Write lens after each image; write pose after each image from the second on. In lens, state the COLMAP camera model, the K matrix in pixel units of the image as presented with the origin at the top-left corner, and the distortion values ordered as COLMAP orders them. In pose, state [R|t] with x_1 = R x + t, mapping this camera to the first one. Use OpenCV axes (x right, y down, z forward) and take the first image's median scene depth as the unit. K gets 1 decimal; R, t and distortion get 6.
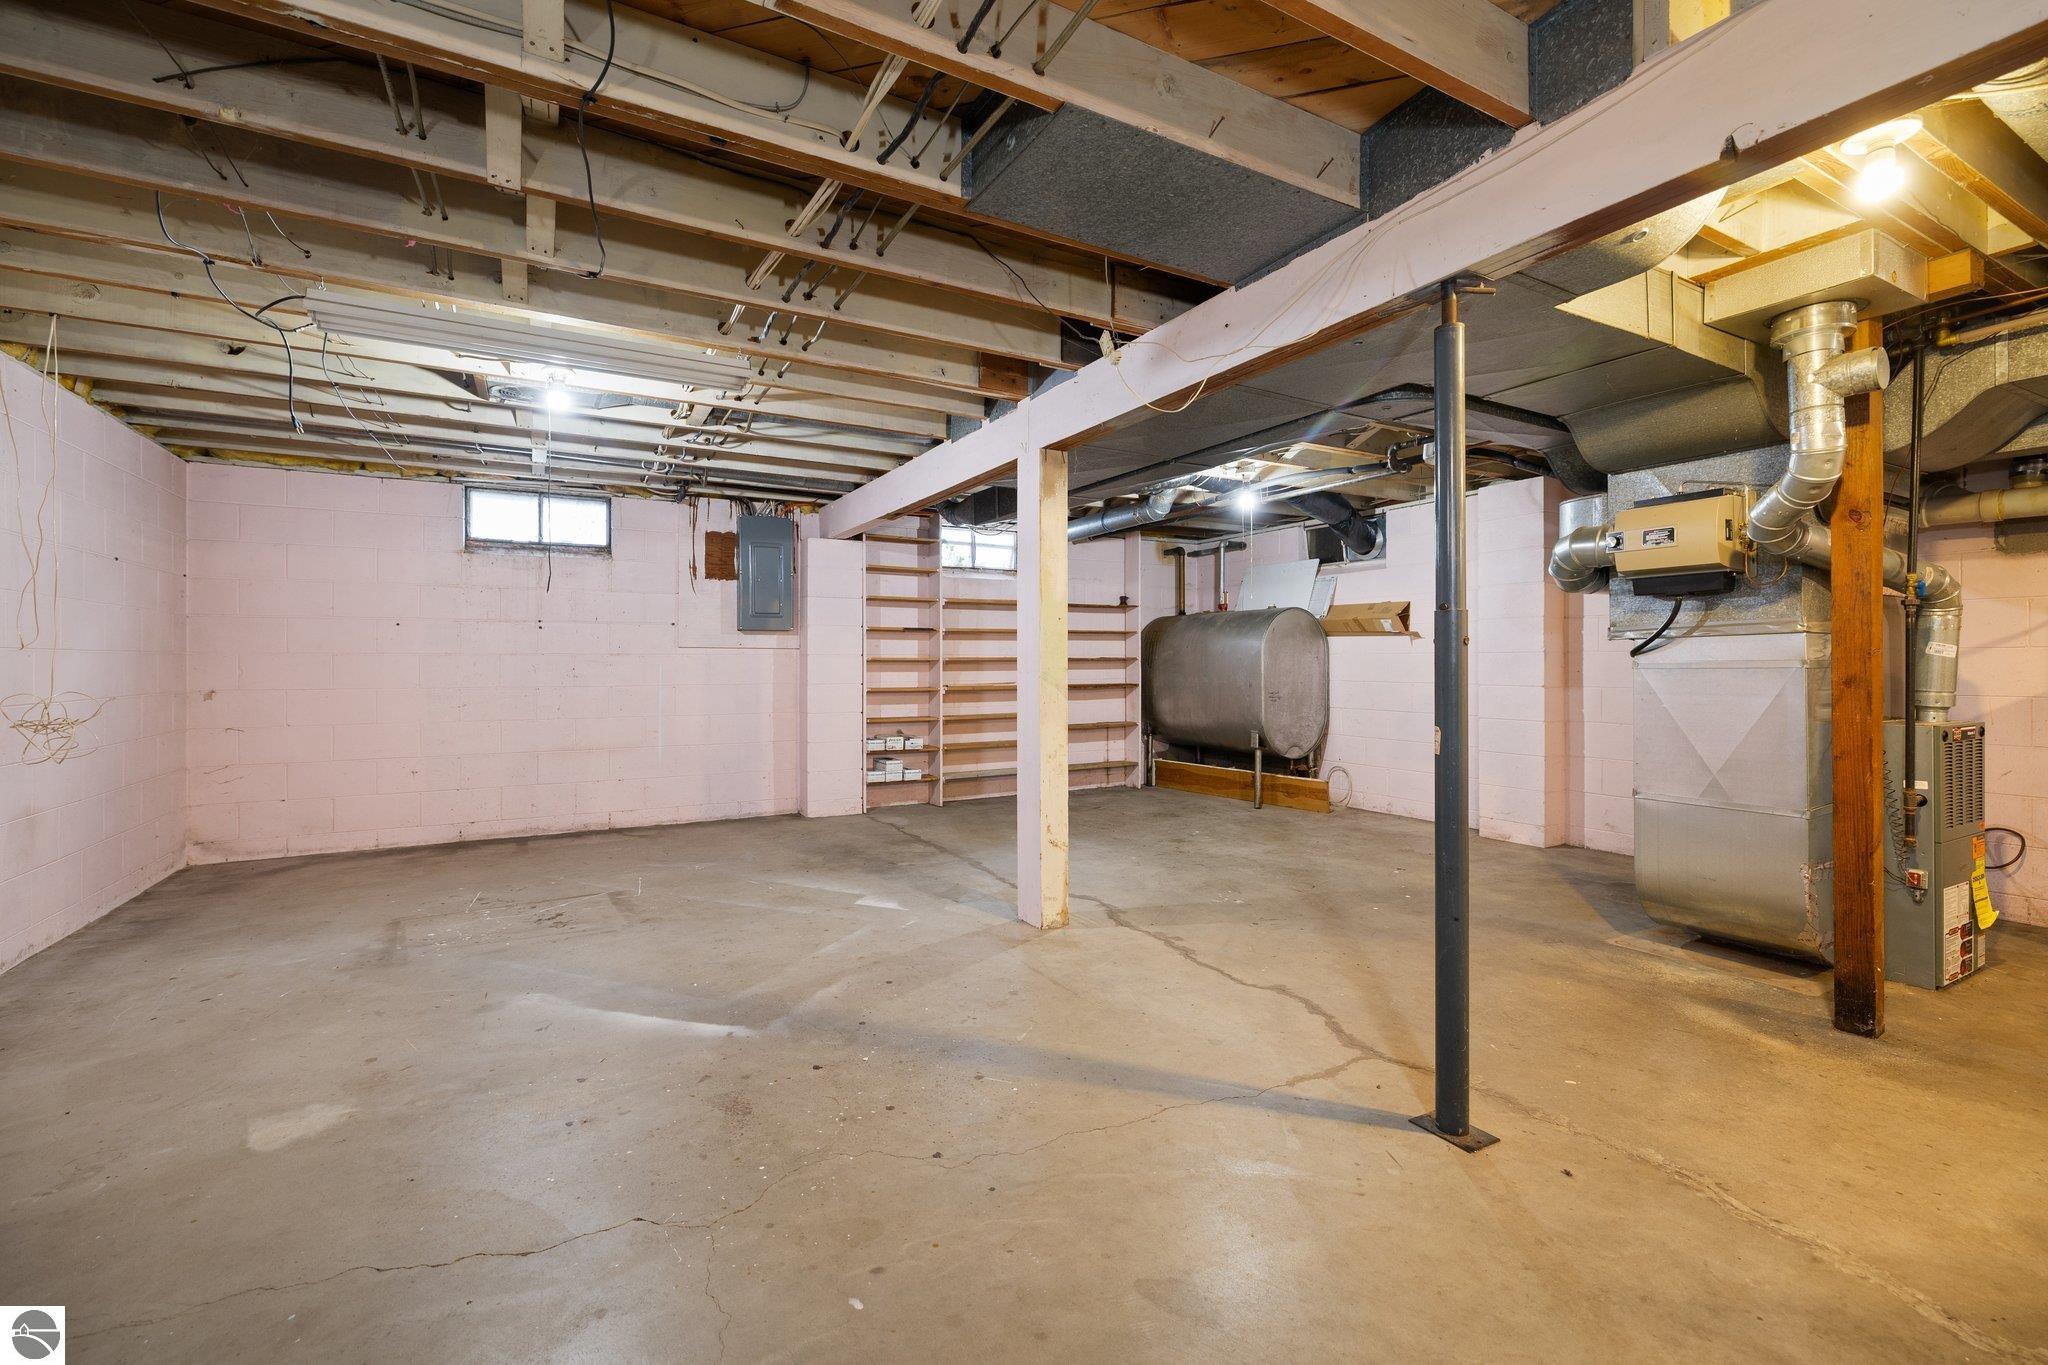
lens RADIAL K [[882.7, 0, 1024.0], [0, 882.7, 682.5], [0, 0, 1]] dist [0.000958, 0.000146]
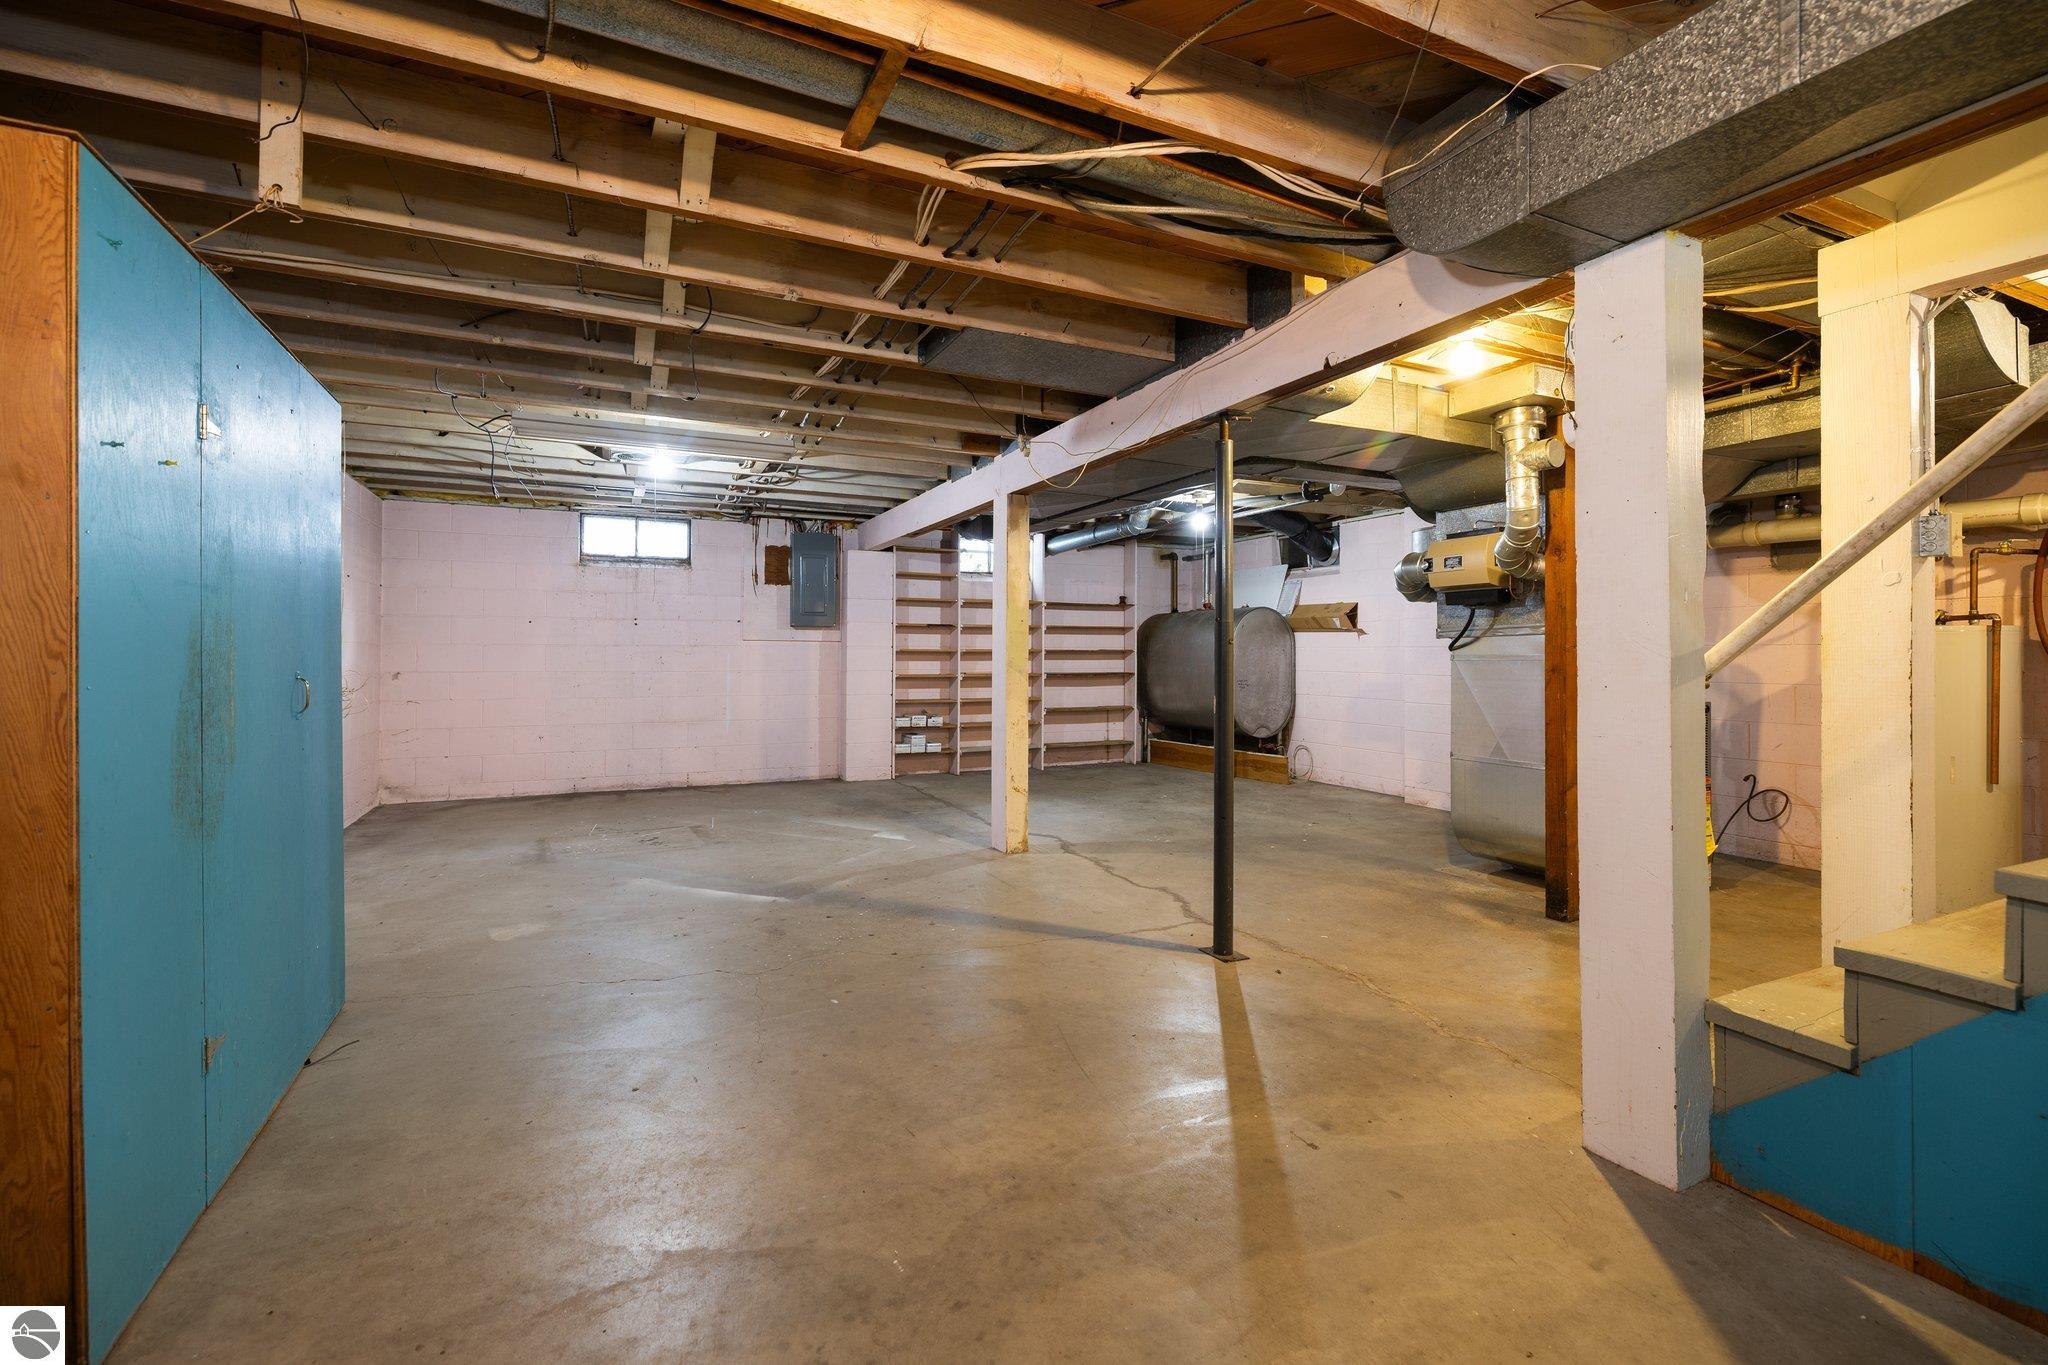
lens RADIAL K [[872.0, 0, 1015.1], [0, 872.0, 666.4], [0, 0, 1]] dist [-0.000117, 0.000011]
pose [[0.997538, 0.005248, -0.069927, 0.078413], [-0.005817, 0.999952, -0.007945, 0.004318], [0.069882, 0.008332, 0.997520, -0.201426]]
